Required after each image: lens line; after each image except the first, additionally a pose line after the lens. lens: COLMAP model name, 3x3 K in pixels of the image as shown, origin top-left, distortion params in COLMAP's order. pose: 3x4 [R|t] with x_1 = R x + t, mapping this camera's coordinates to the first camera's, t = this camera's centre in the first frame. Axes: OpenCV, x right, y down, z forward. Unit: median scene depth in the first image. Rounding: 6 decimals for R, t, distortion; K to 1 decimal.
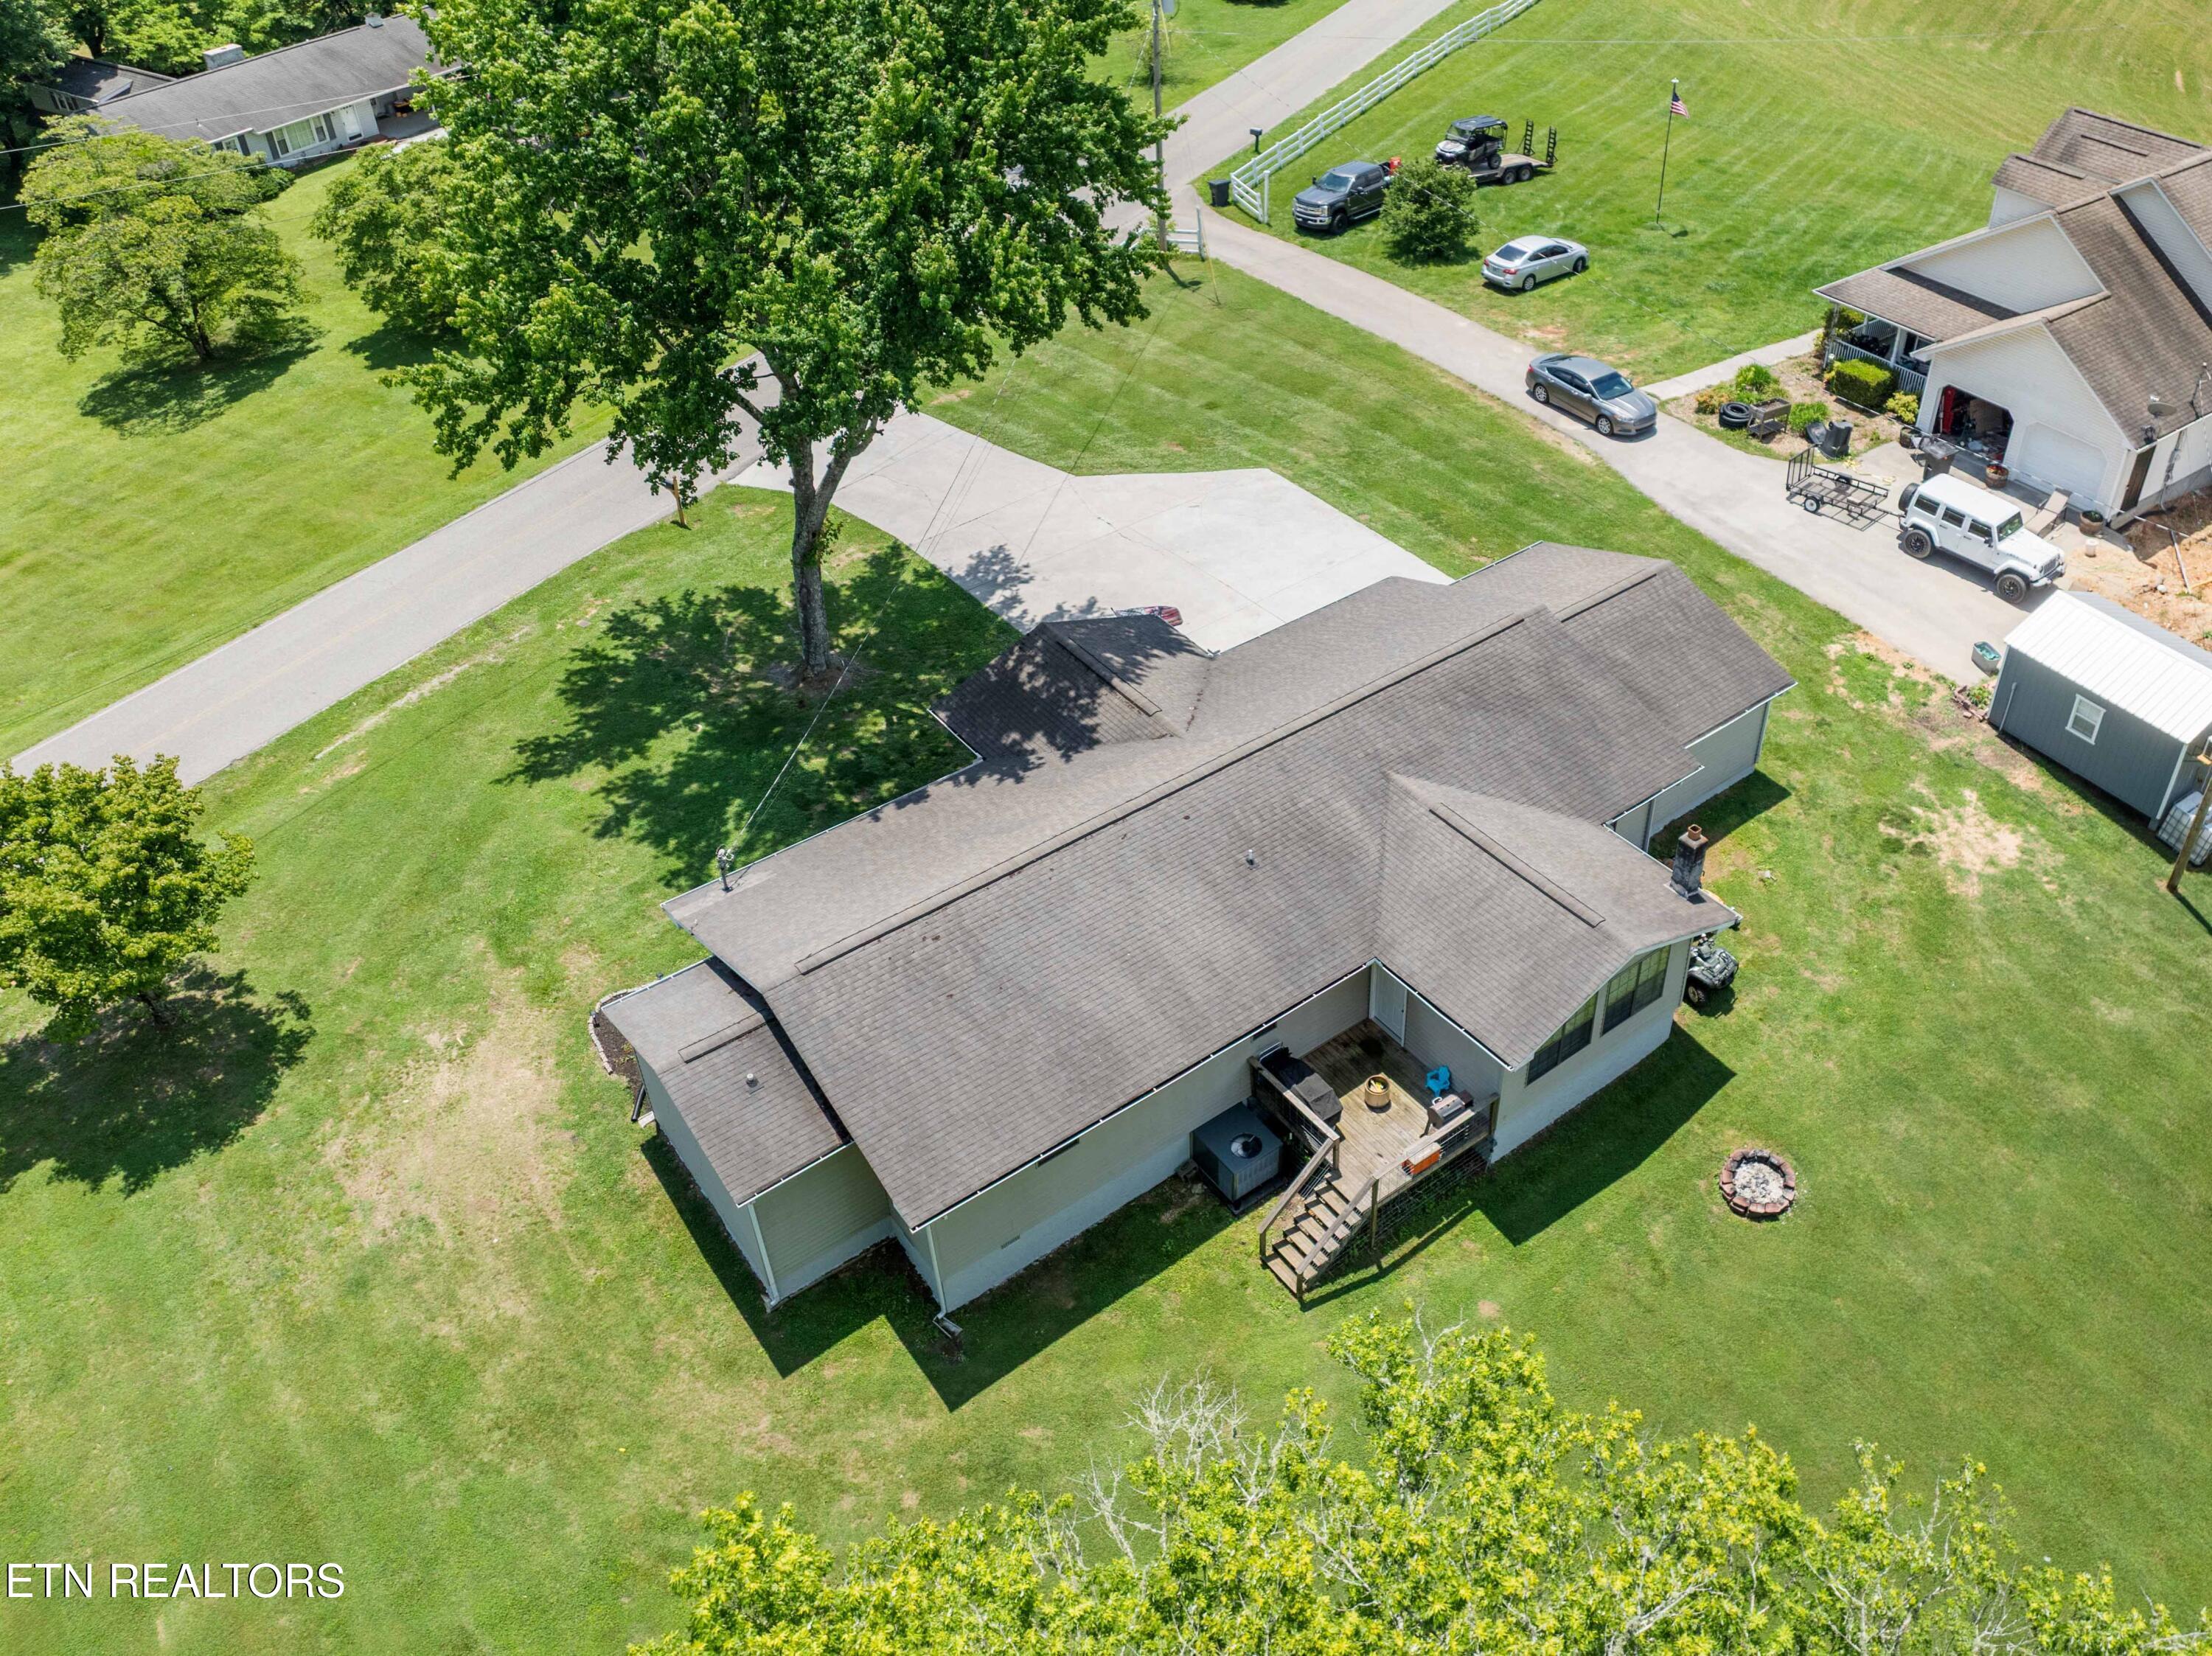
lens RADIAL K [[1715.9, 0, 1226.1], [0, 1715.9, 838.5], [0, 0, 1]] dist [-0.033438, 0.002225]
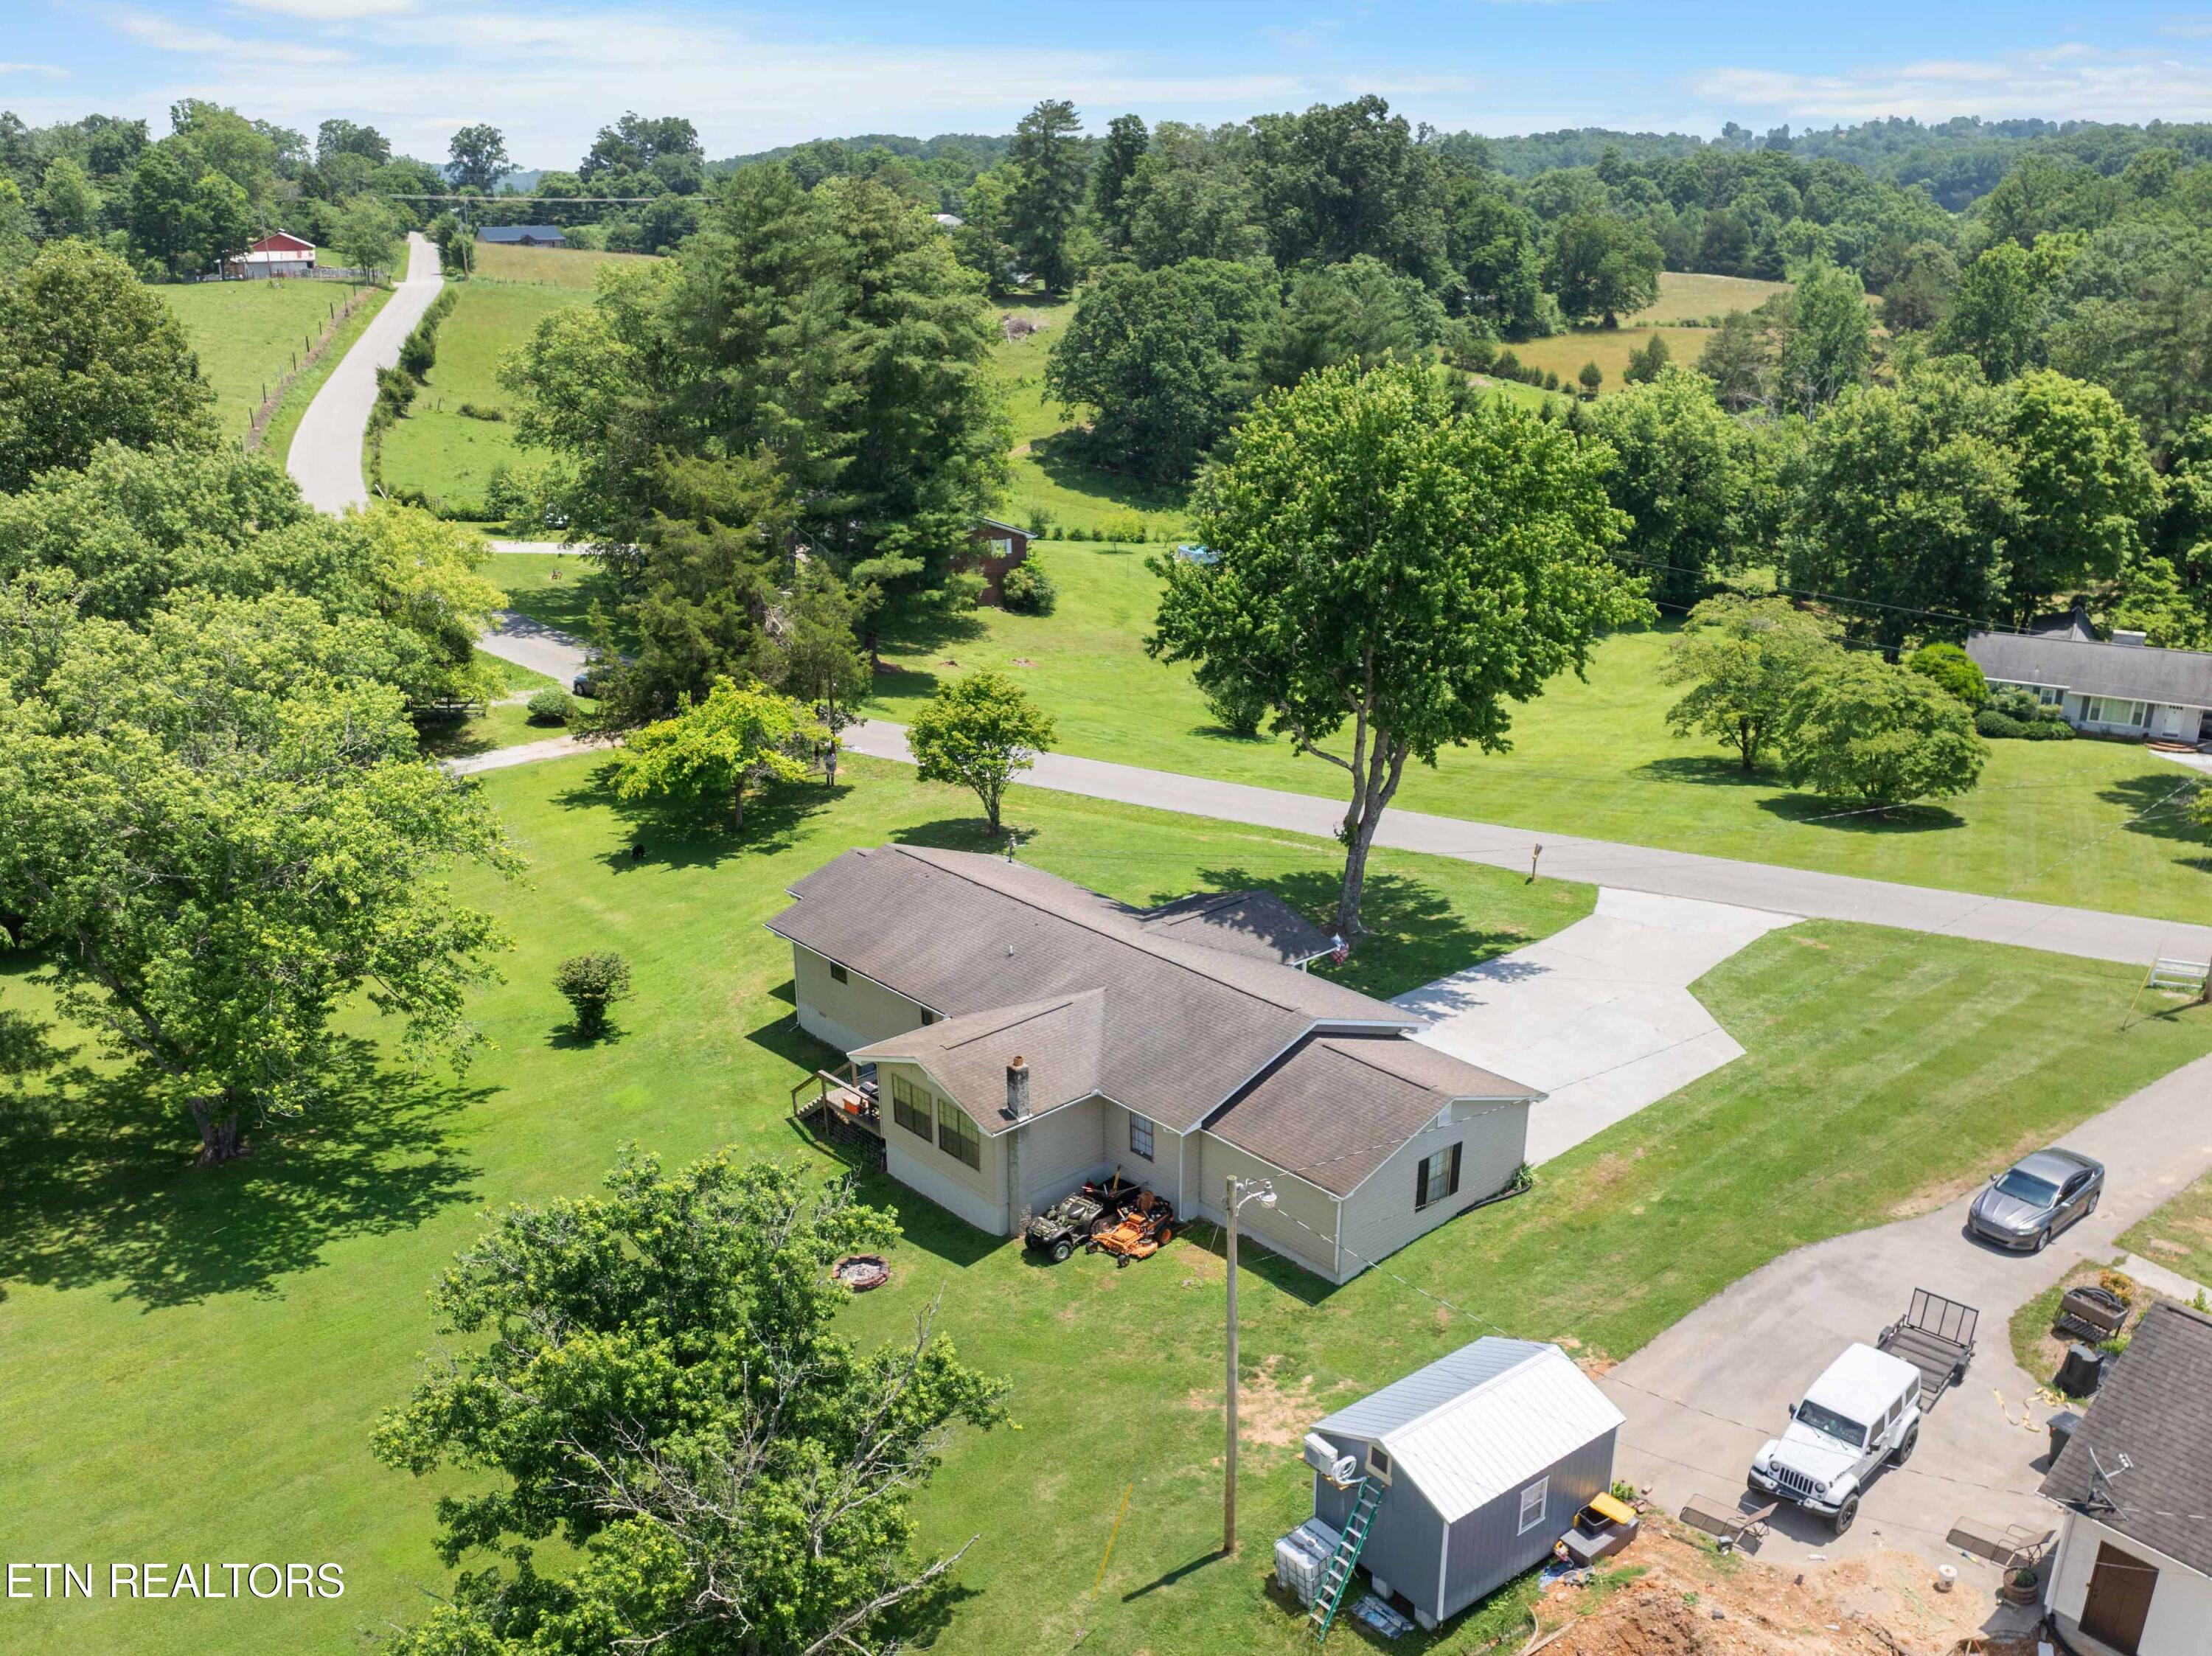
lens RADIAL K [[1812.6, 0, 1121.1], [0, 1812.6, 943.0], [0, 0, 1]] dist [-0.006852, 0.000081]
pose [[0.078379, 0.382757, -0.920518, 1.004074], [-0.644137, 0.724180, 0.246272, -0.304290], [0.760884, 0.573637, 0.303308, 0.380792]]
